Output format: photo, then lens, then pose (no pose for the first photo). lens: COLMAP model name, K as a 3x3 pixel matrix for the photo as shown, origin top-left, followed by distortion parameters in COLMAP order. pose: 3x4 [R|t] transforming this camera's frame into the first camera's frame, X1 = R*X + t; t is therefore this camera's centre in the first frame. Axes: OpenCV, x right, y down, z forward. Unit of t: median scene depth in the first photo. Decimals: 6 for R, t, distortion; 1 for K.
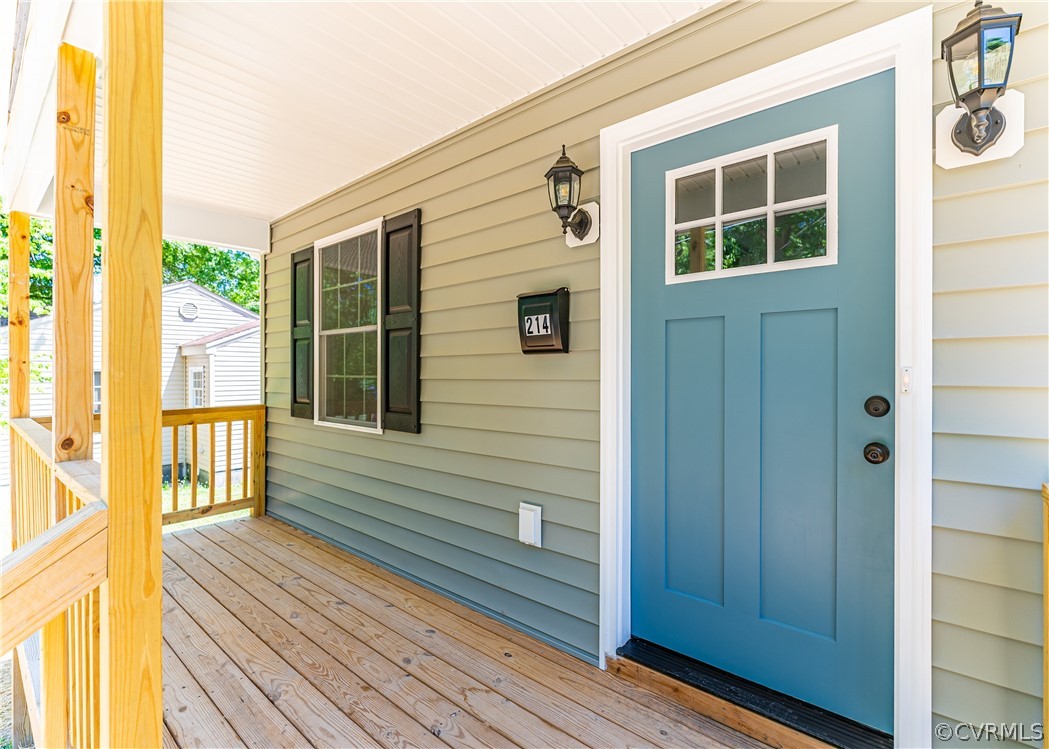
lens RADIAL K [[484.1, 0, 549.7], [0, 484.1, 378.9], [0, 0, 1]] dist [0.000810, 0.000041]
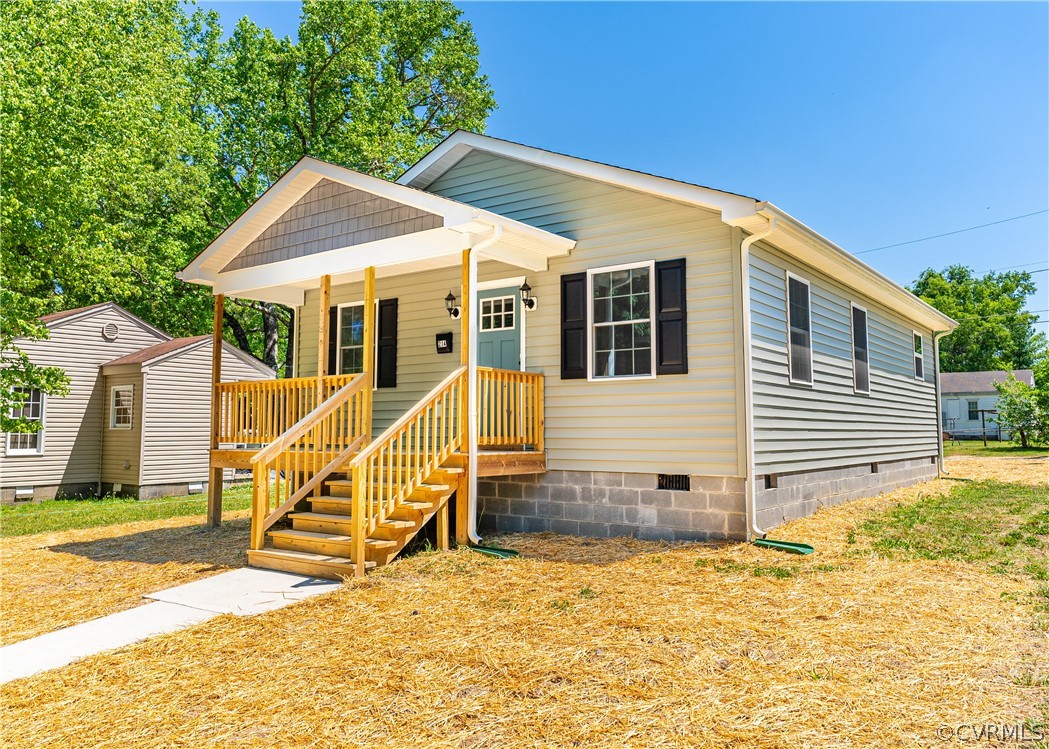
lens RADIAL K [[806.1, 0, 524.5], [0, 806.1, 374.5], [0, 0, 1]] dist [-0.007992, -0.000906]
pose [[0.998814, 0.005085, 0.048417, 0.272609], [-0.001065, 0.996575, -0.082692, 0.551176], [-0.048671, 0.082542, 0.995398, -4.473922]]
